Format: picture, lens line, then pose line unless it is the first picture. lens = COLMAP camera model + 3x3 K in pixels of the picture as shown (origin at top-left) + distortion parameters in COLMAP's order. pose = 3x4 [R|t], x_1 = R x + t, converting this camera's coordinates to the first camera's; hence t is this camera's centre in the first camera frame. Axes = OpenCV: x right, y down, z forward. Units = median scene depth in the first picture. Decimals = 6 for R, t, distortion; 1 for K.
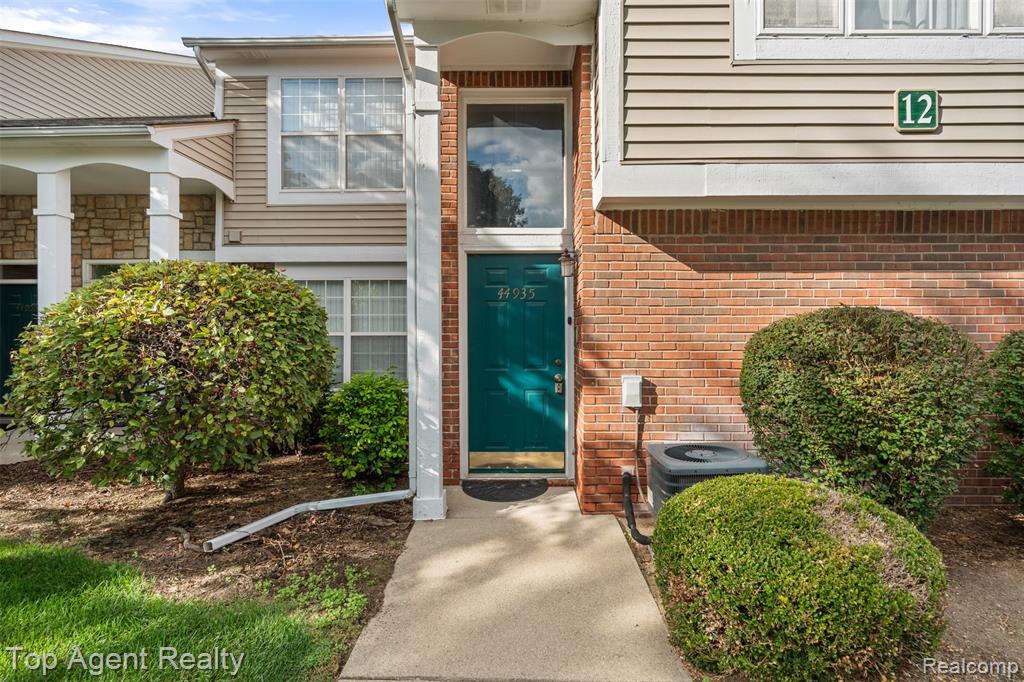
lens RADIAL K [[525.2, 0, 512.0], [0, 525.2, 341.0], [0, 0, 1]] dist [-0.000547, 0.000037]
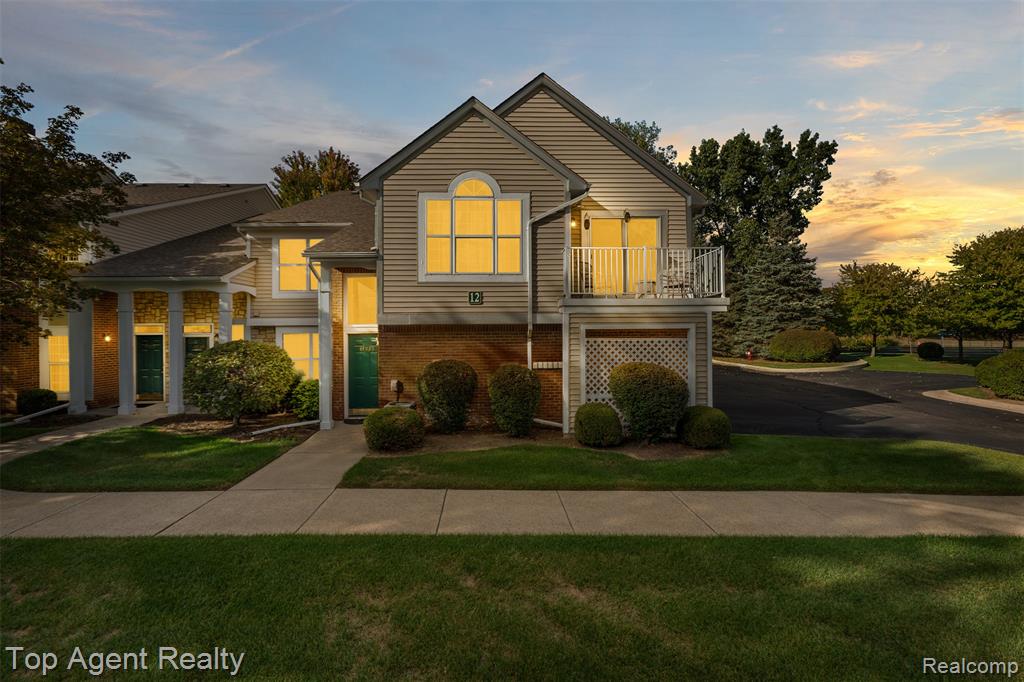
lens RADIAL K [[450.4, 0, 512.0], [0, 450.4, 341.0], [0, 0, 1]] dist [-0.000297, -0.000508]
pose [[0.999136, -0.006054, 0.041117, 0.696241], [0.006159, 0.999978, -0.002419, -0.129235], [-0.041101, 0.002671, 0.999151, -1.397229]]
